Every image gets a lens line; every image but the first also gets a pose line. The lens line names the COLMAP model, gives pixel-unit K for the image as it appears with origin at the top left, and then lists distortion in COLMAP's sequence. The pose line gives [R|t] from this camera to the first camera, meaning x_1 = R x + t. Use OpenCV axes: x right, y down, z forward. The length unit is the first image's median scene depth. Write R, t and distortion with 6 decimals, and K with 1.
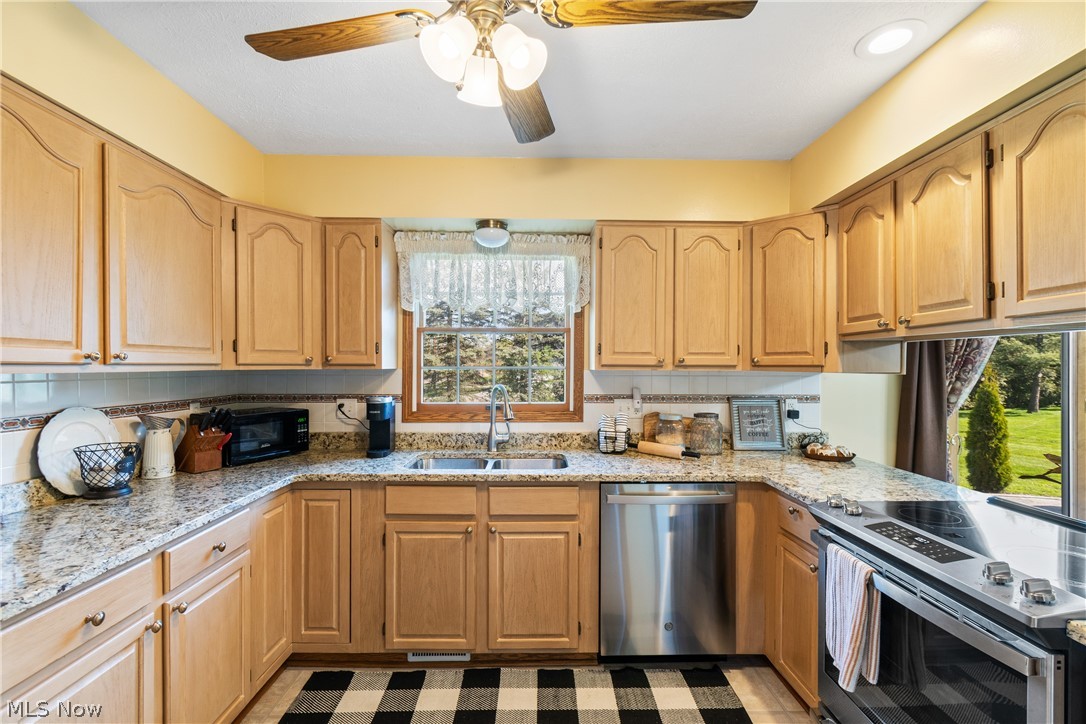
lens RADIAL K [[482.6, 0, 543.8], [0, 482.6, 367.5], [0, 0, 1]] dist [0.004642, -0.003405]
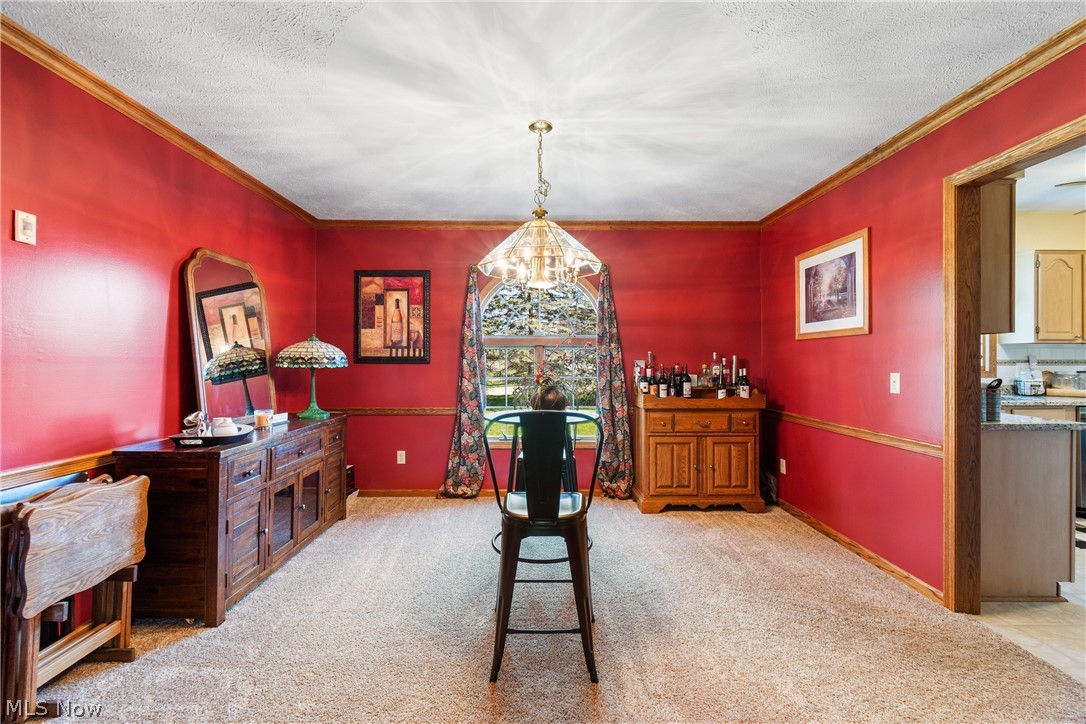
lens RADIAL K [[482.6, 0, 539.7], [0, 482.6, 360.3], [0, 0, 1]] dist [0.004642, -0.003405]
pose [[0.999962, -0.003288, -0.008070, -1.710898], [0.003263, 0.999990, -0.003146, 0.071138], [0.008080, 0.003120, 0.999962, -0.699125]]
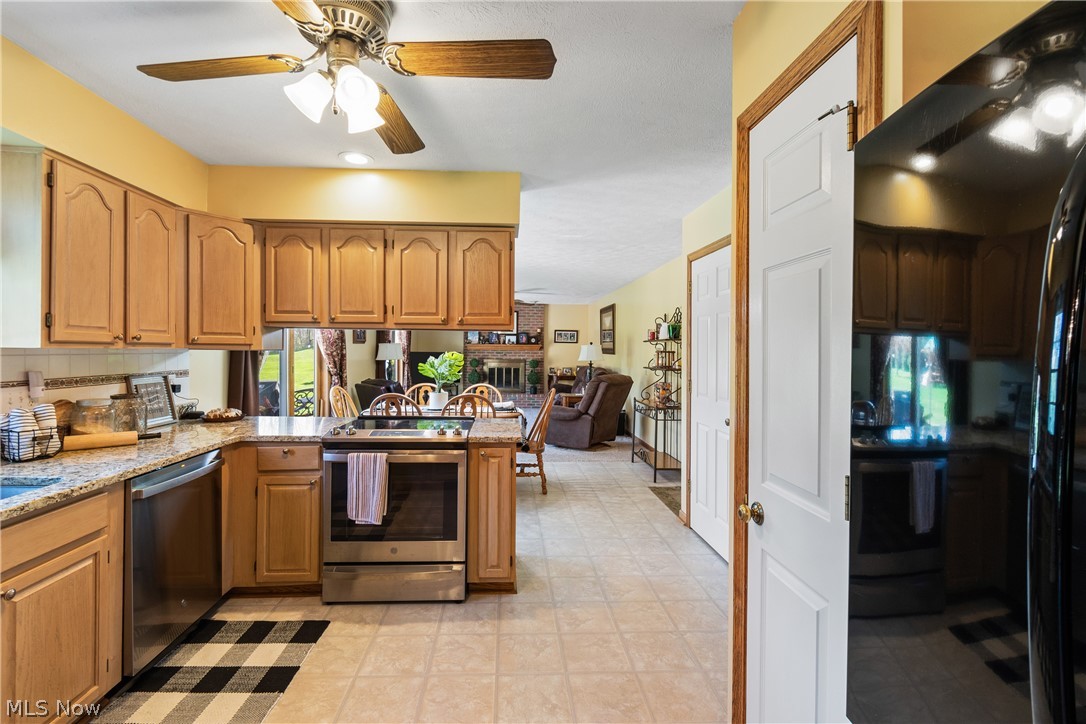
lens RADIAL K [[482.6, 0, 522.1], [0, 482.6, 352.0], [0, 0, 1]] dist [0.004642, -0.003405]
pose [[-0.022176, -0.009533, 0.999709, -0.730625], [-0.007377, 0.999929, 0.009372, -0.001216], [-0.999727, -0.007167, -0.022244, 0.308874]]
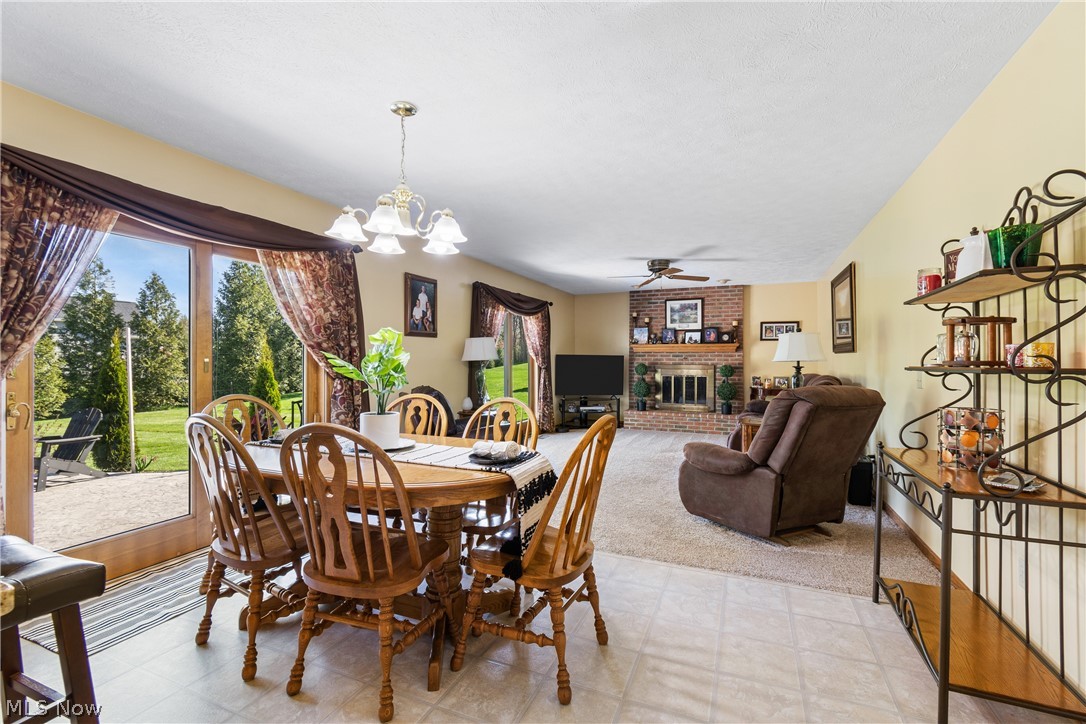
lens RADIAL K [[482.6, 0, 536.3], [0, 482.6, 358.7], [0, 0, 1]] dist [0.004642, -0.003405]
pose [[0.402831, -0.000926, 0.915274, 0.597376], [-0.000918, 0.999999, 0.001416, 0.081315], [-0.915274, -0.001411, 0.402830, -0.099366]]
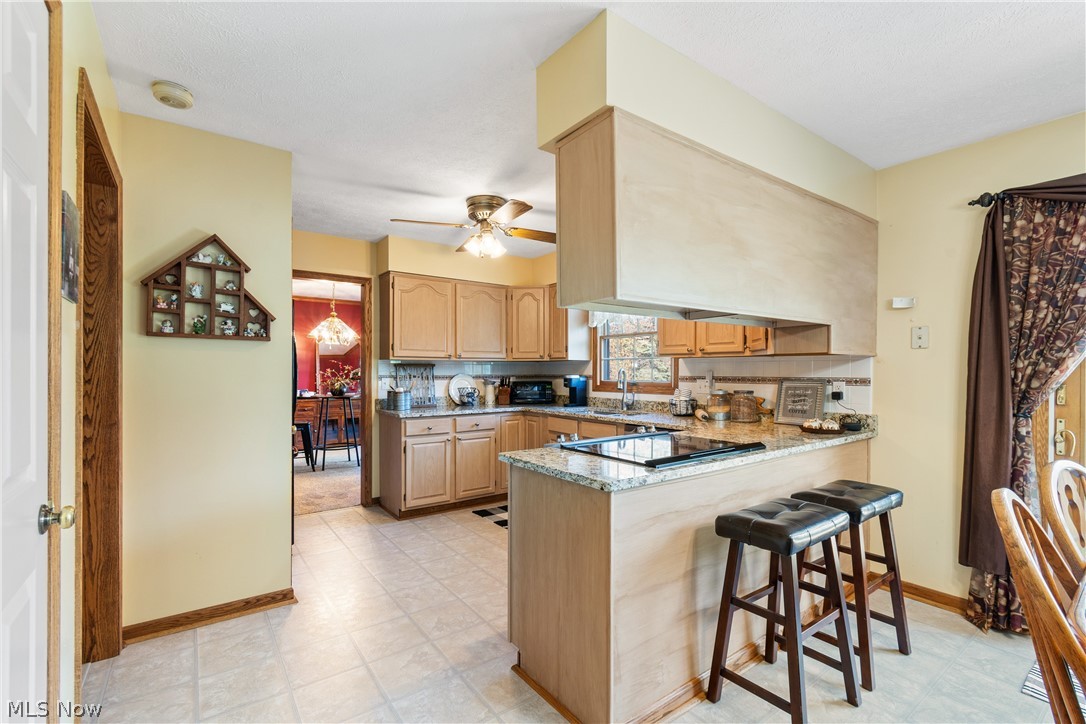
lens RADIAL K [[482.6, 0, 537.0], [0, 482.6, 369.9], [0, 0, 1]] dist [0.004642, -0.003405]
pose [[0.569634, -0.003774, -0.821890, 1.272400], [-0.001823, 0.999981, -0.005855, 0.059016], [0.821897, 0.004833, 0.569616, -0.194995]]
